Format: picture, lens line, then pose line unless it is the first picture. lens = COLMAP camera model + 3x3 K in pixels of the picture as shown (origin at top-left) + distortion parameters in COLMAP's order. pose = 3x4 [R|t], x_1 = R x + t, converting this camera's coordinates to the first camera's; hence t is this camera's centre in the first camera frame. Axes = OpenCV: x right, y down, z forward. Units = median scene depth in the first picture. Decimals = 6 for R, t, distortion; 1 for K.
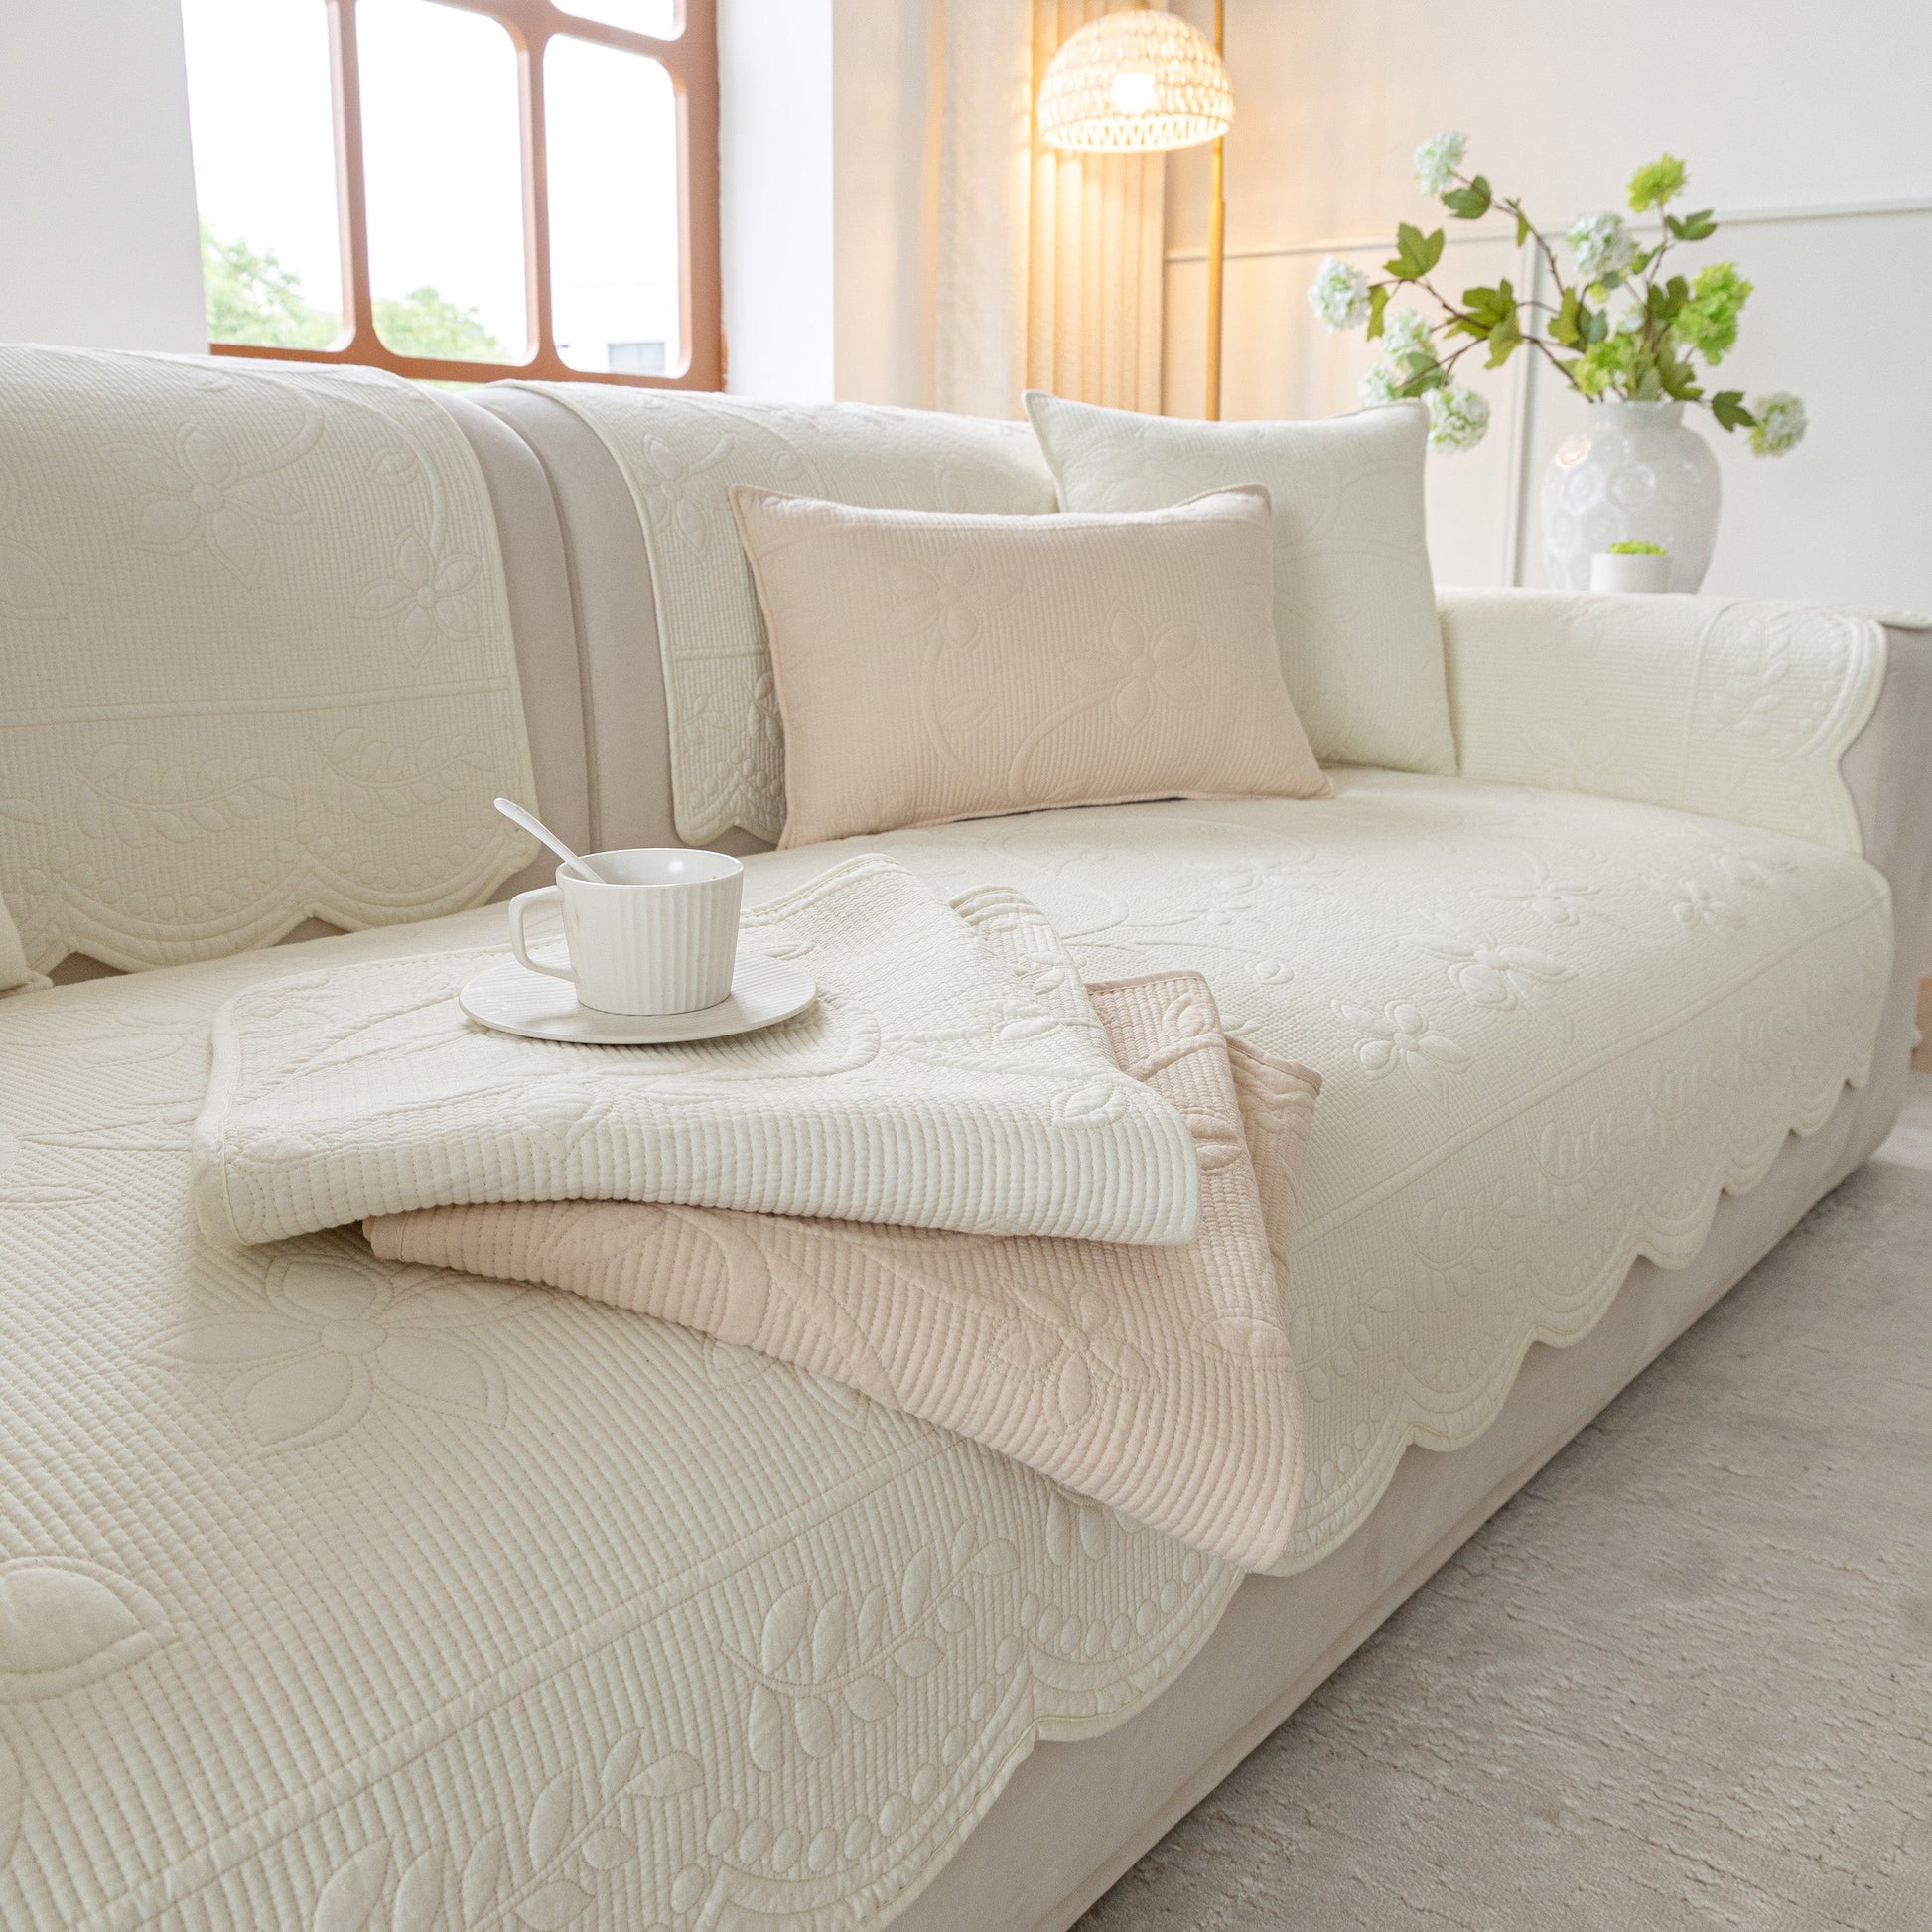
lens RADIAL K [[1952.7, 0, 966.0], [0, 1952.7, 966.0], [0, 0, 1]] dist [-0.007187, -0.002776]
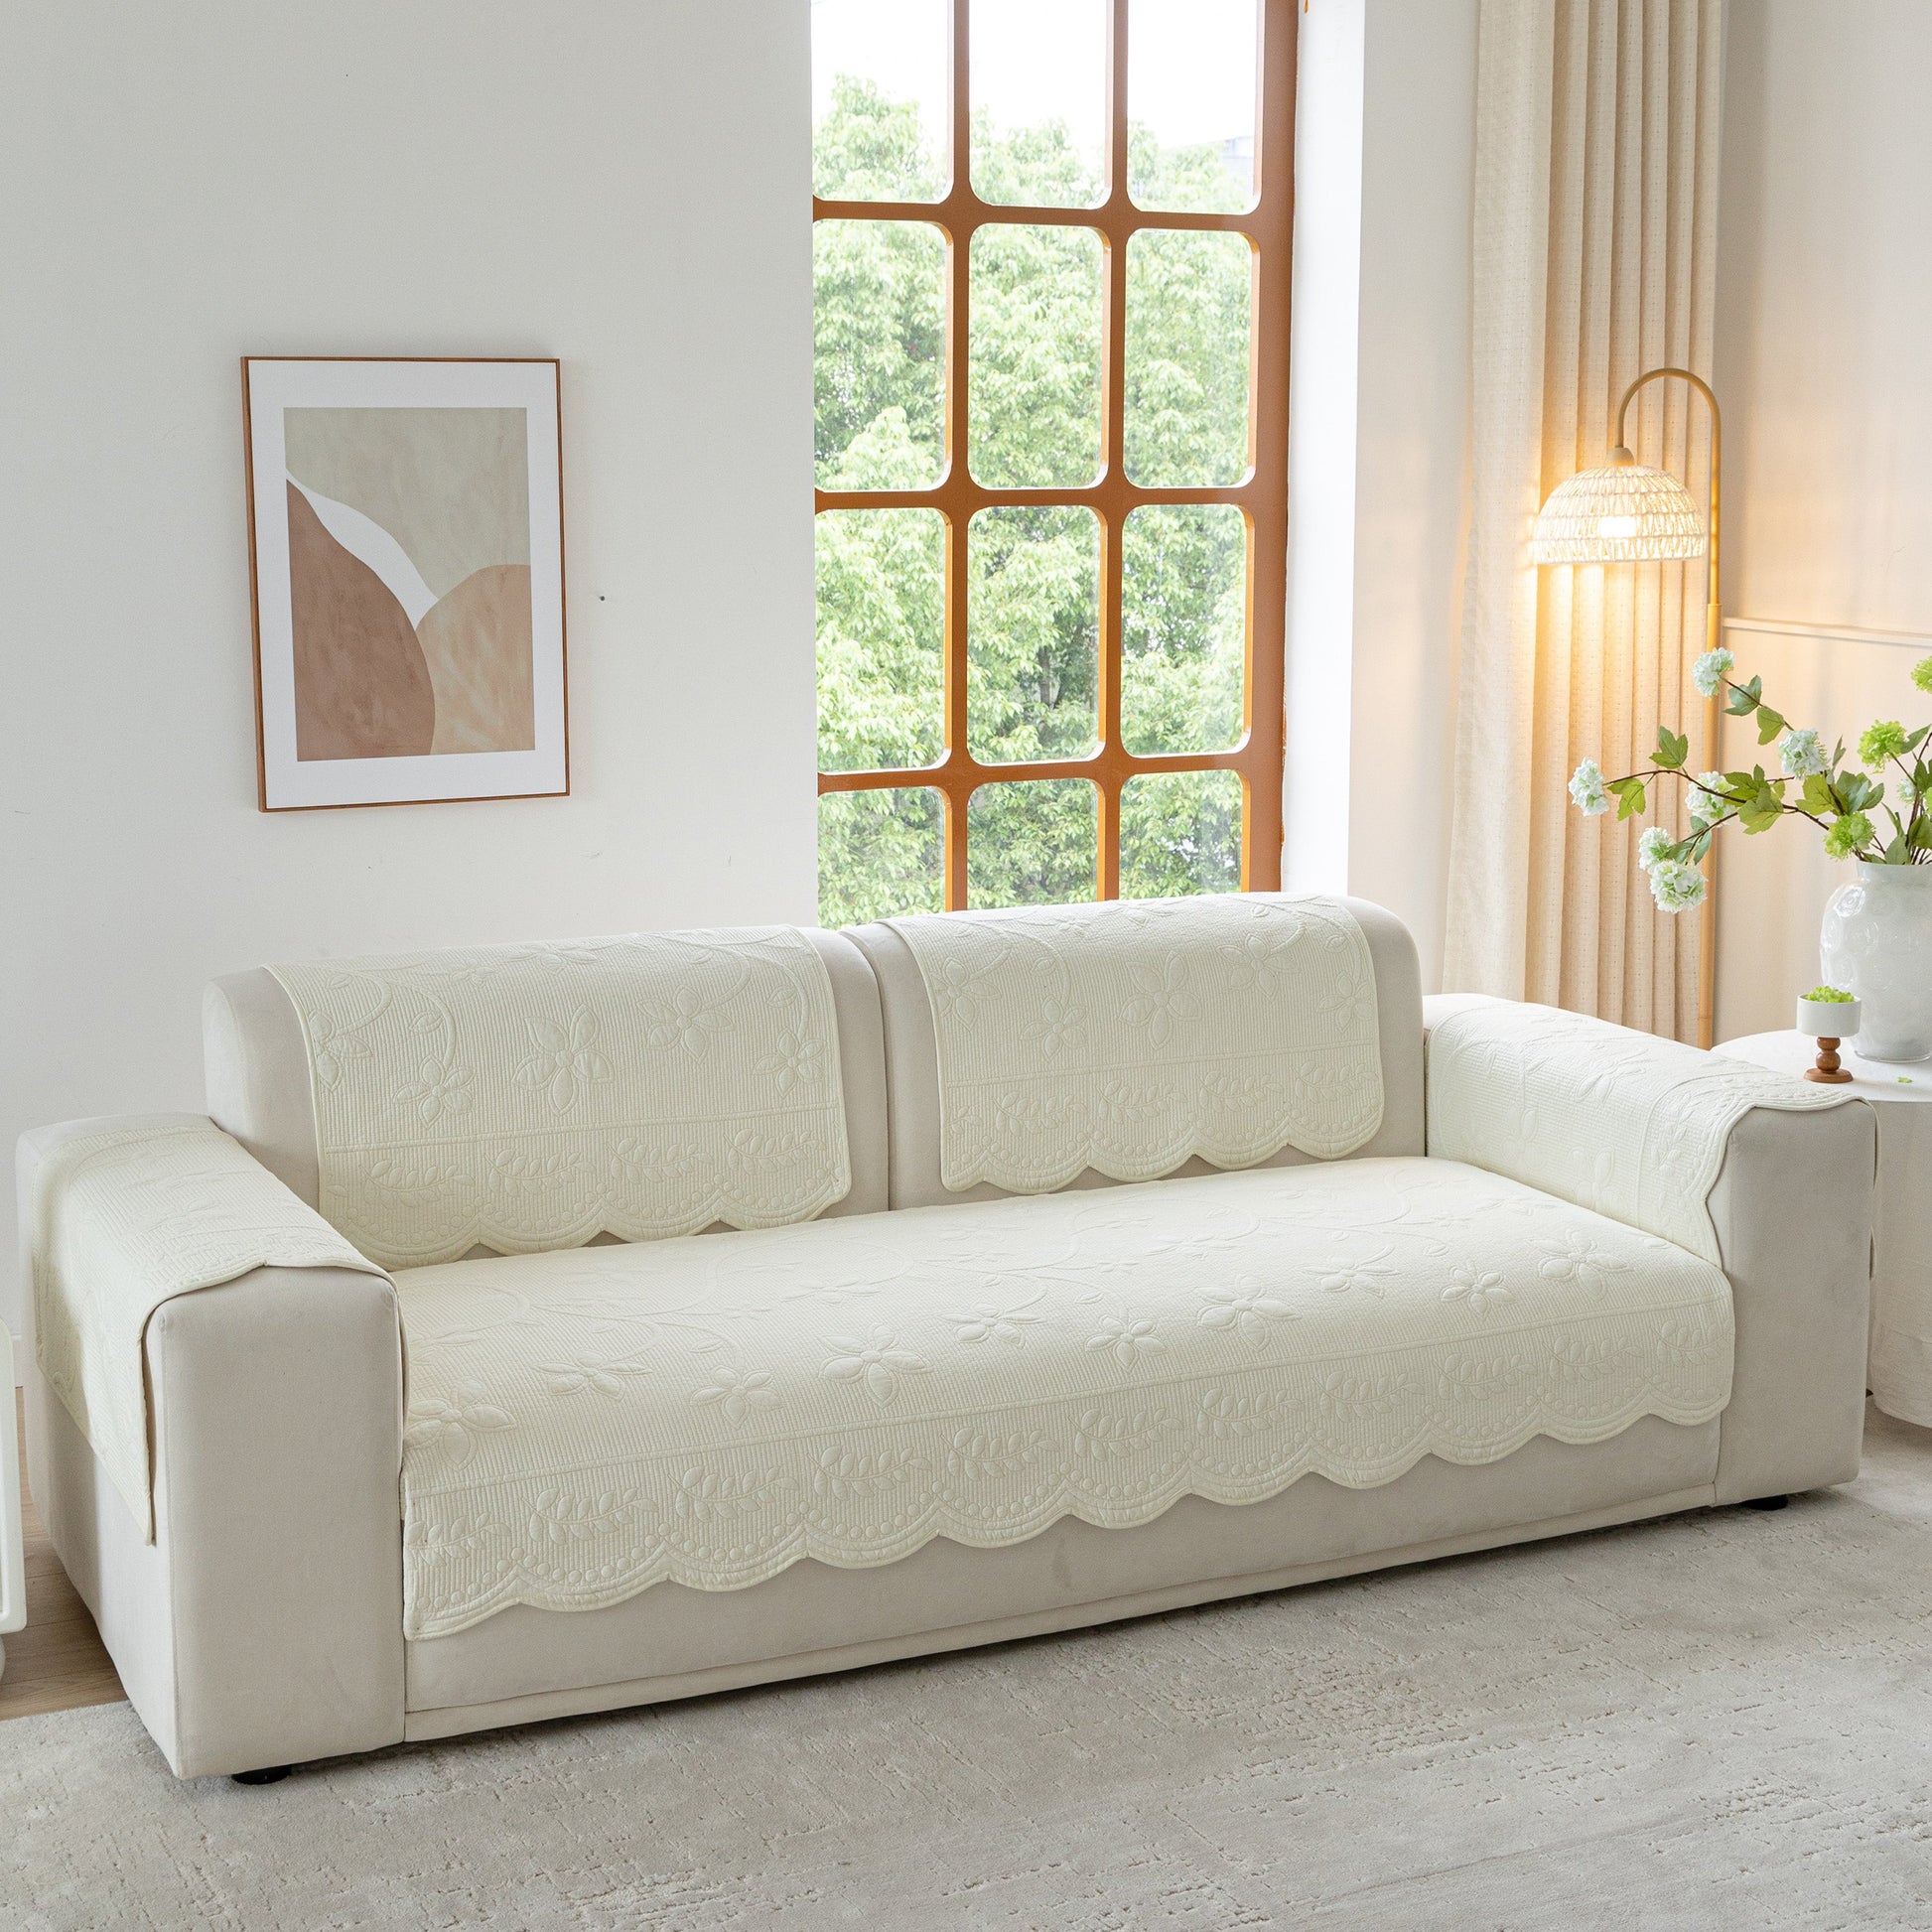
lens RADIAL K [[3128.4, 0, 966.0], [0, 3128.4, 966.0], [0, 0, 1]] dist [0.010103, -0.021352]
pose [[0.893421, 0.063305, -0.444737, 1.218366], [-0.092635, 0.994705, -0.044504, -0.153241], [0.439565, 0.080959, 0.894555, -1.678551]]
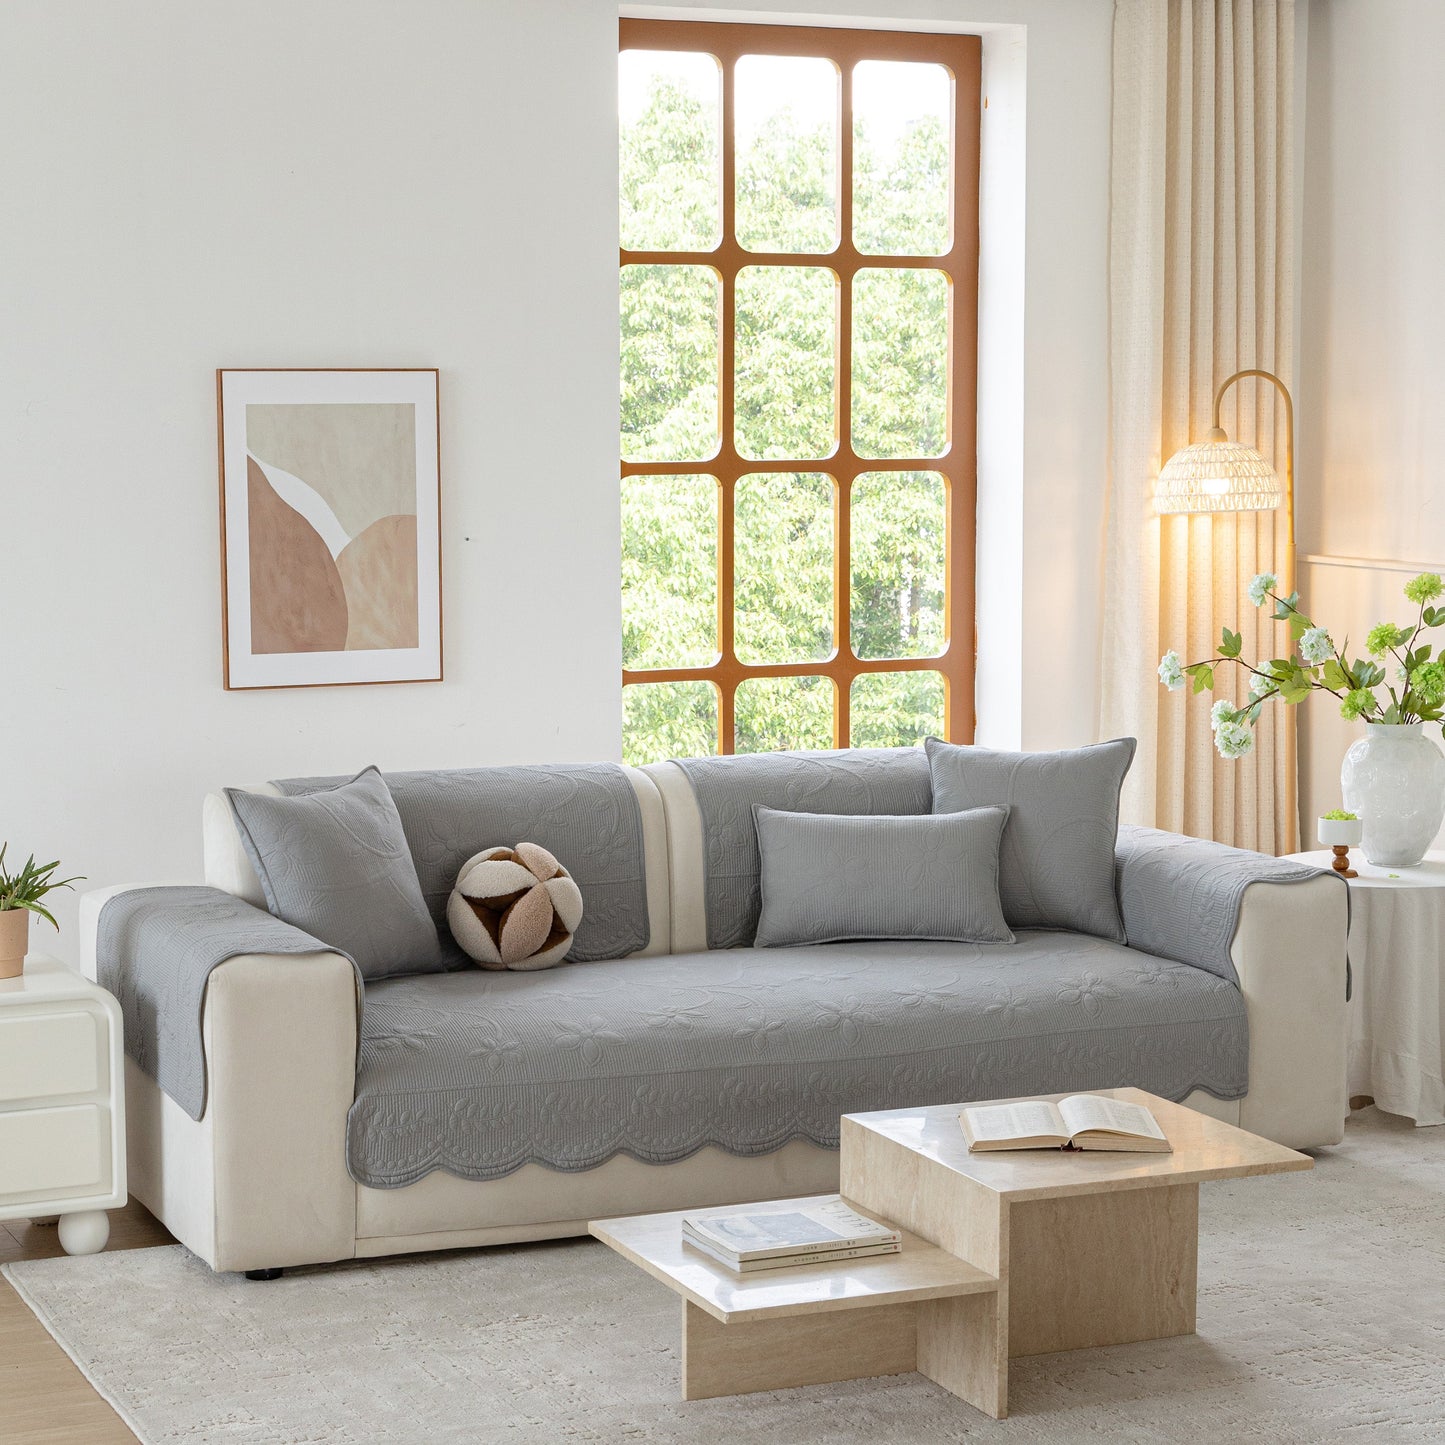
lens RADIAL K [[3411.8, 0, 716.9], [0, 3411.8, 823.1], [0, 0, 1]] dist [-0.008211, 0.221710]
pose [[0.882590, 0.043111, -0.468164, 2.122530], [-0.094486, 0.991735, -0.086802, 0.184202], [0.460552, 0.120846, 0.879368, -3.203251]]
